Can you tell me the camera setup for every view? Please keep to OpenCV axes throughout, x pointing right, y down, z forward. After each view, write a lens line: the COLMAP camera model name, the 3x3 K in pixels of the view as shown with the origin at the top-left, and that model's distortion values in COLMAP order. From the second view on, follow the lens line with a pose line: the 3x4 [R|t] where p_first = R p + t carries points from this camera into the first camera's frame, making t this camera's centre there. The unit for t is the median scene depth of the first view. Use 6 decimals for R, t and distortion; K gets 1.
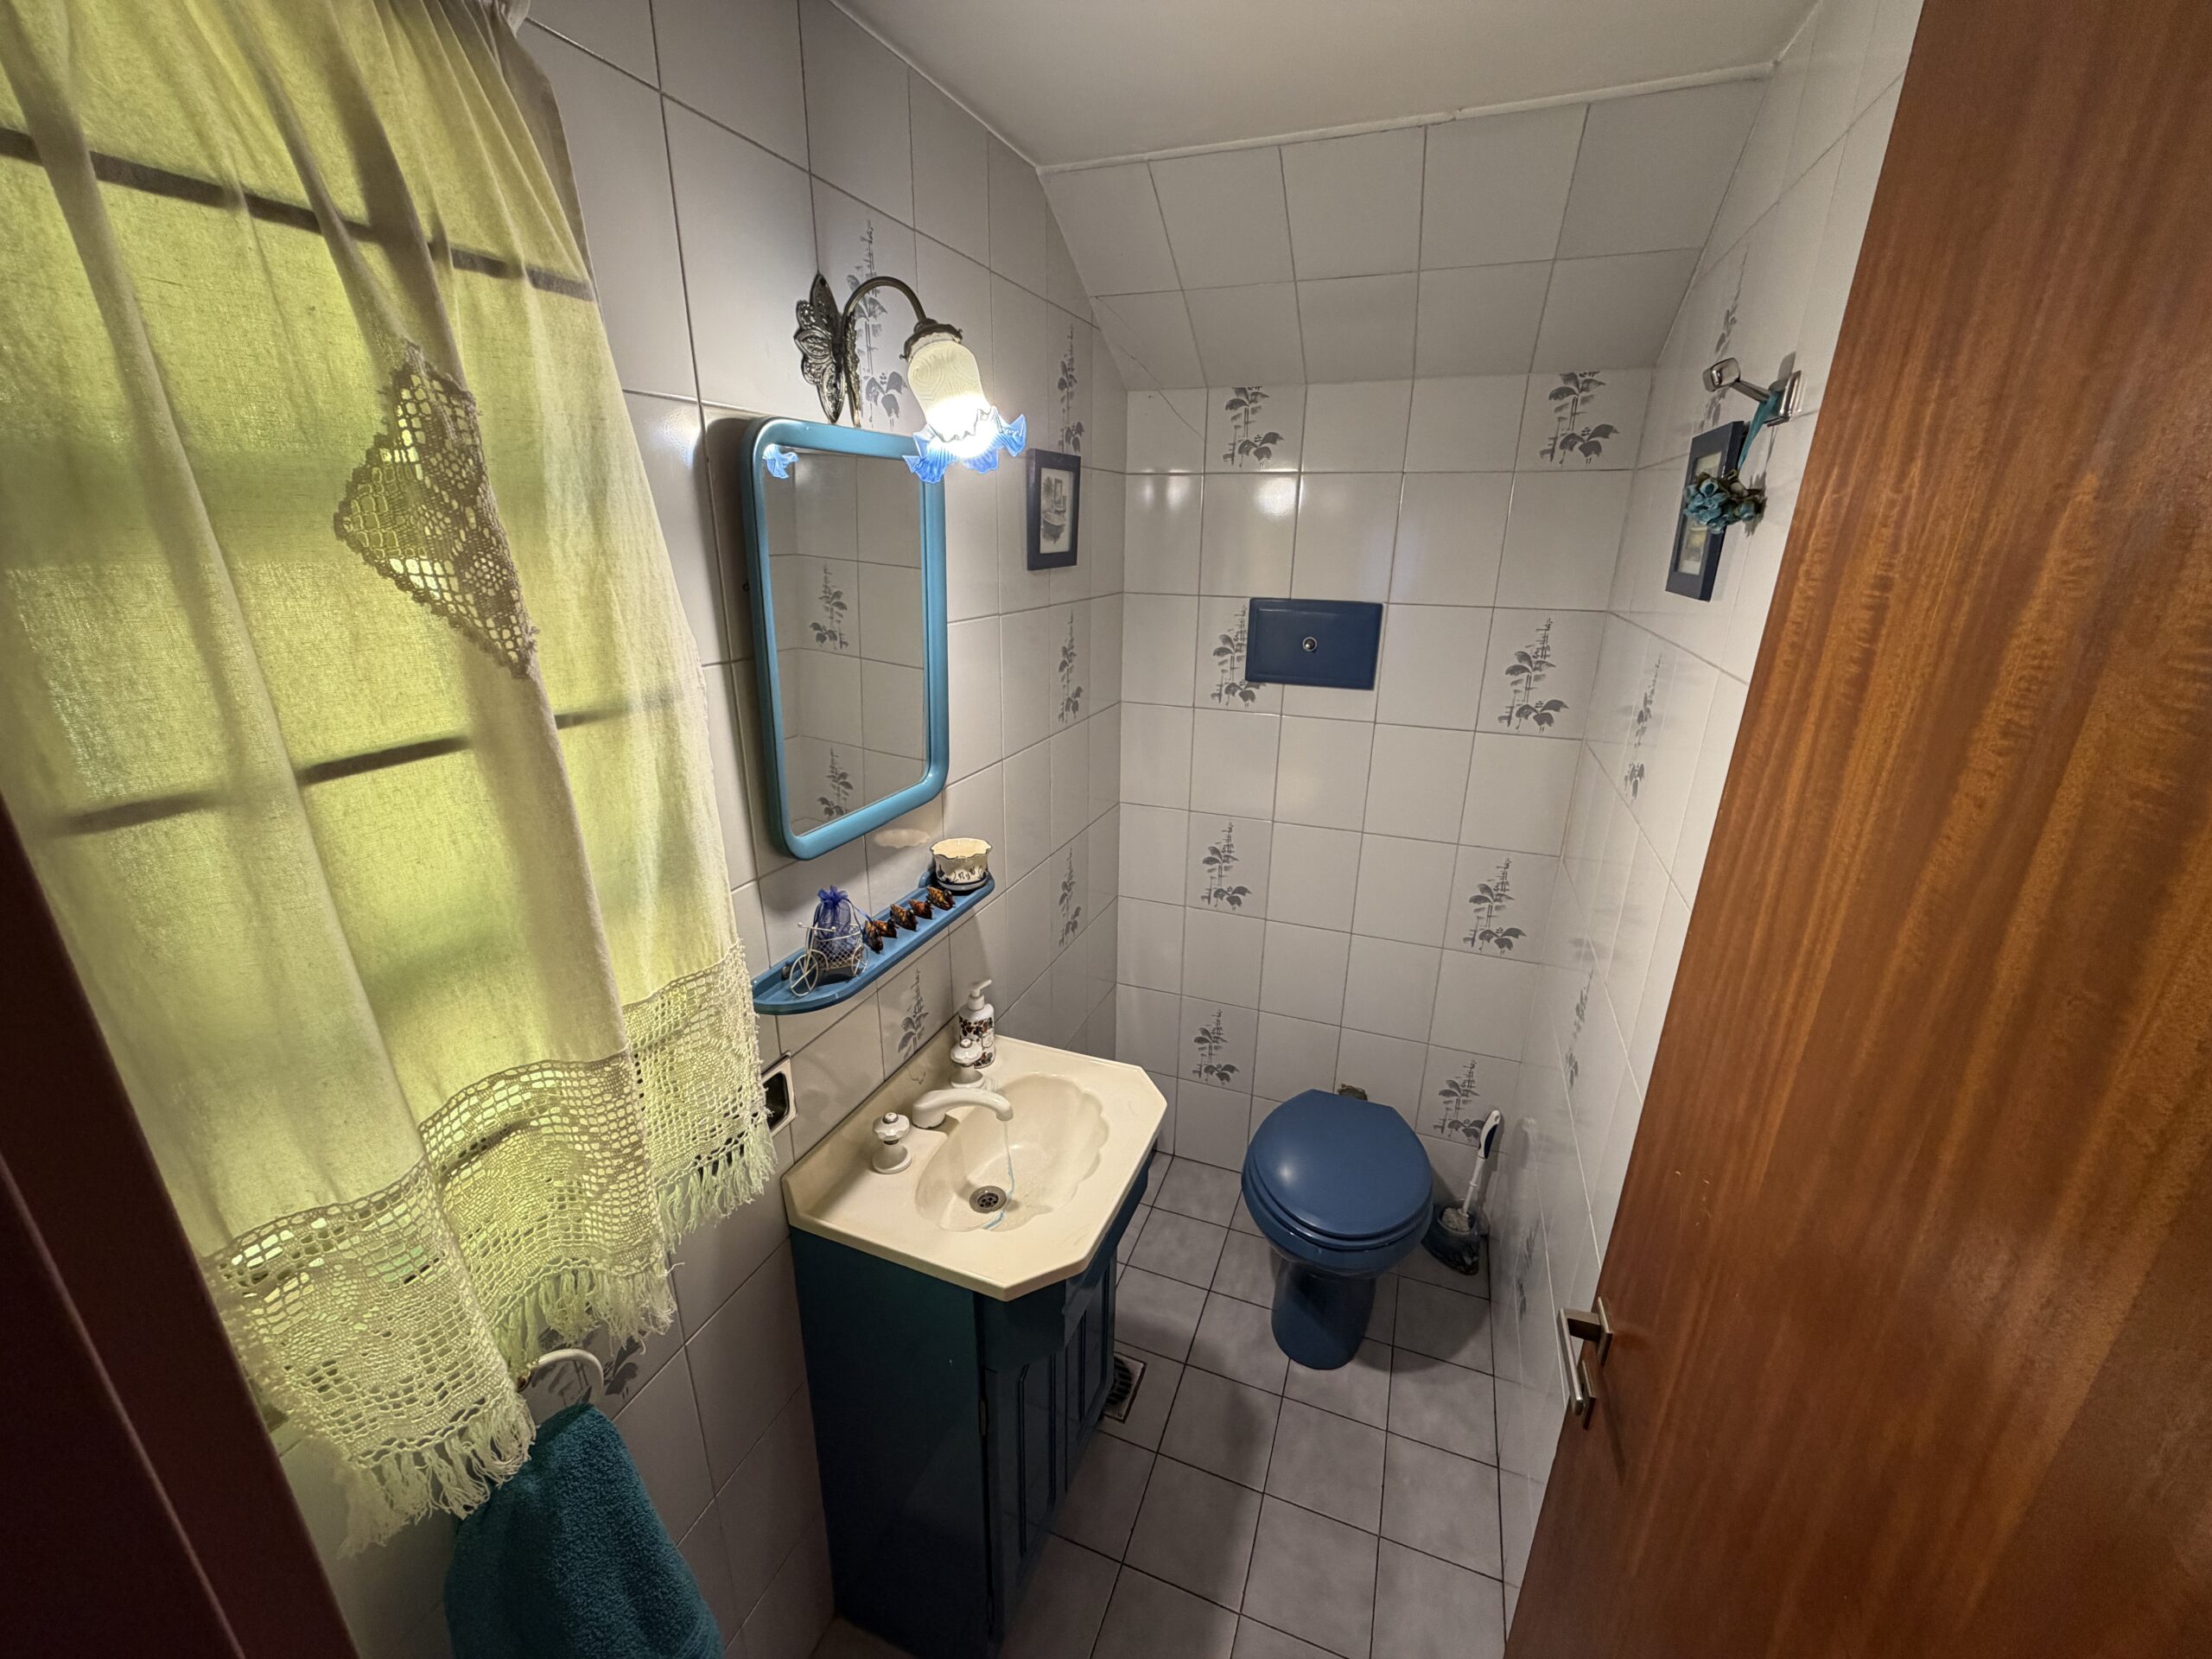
lens RADIAL K [[882.8, 0, 1100.4], [0, 882.8, 830.1], [0, 0, 1]] dist [-0.000725, -0.000077]
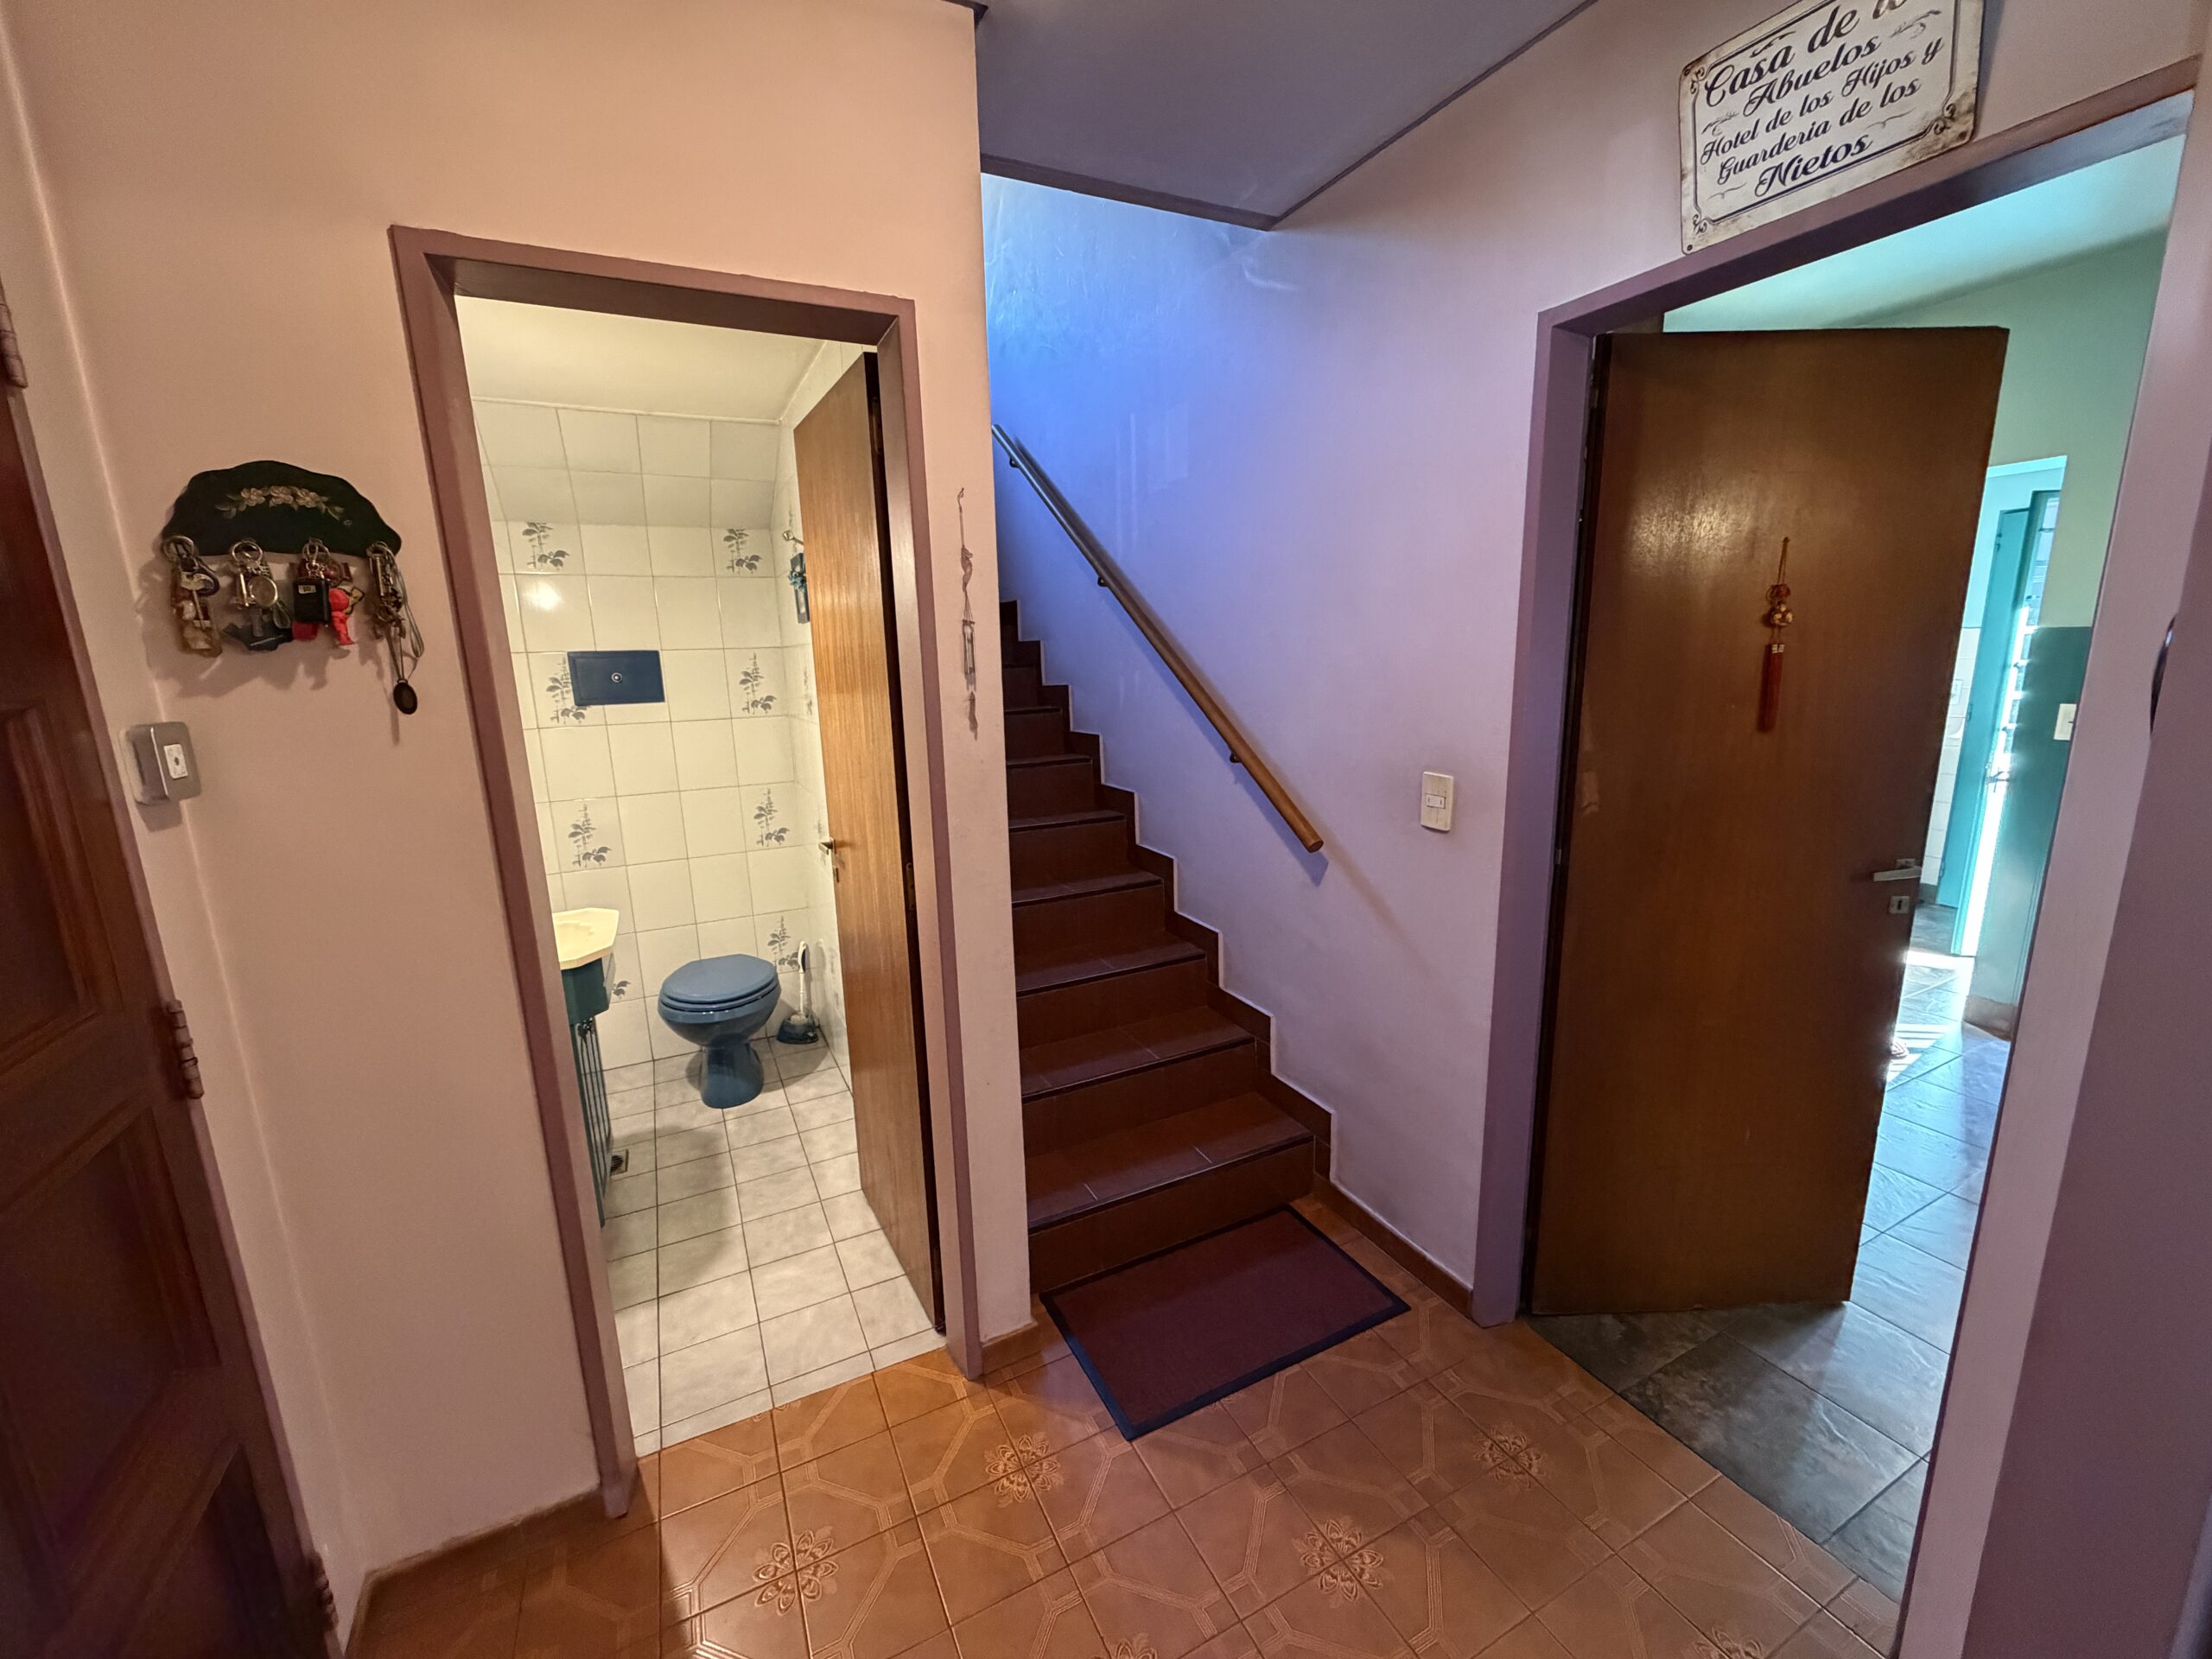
lens RADIAL K [[882.8, 0, 1104.4], [0, 882.8, 830.7], [0, 0, 1]] dist [-0.000725, -0.000077]
pose [[0.672214, -0.176051, 0.719121, -0.375873], [0.272937, 0.961831, -0.019664, 0.336141], [-0.688211, 0.209493, 0.694607, -0.680323]]
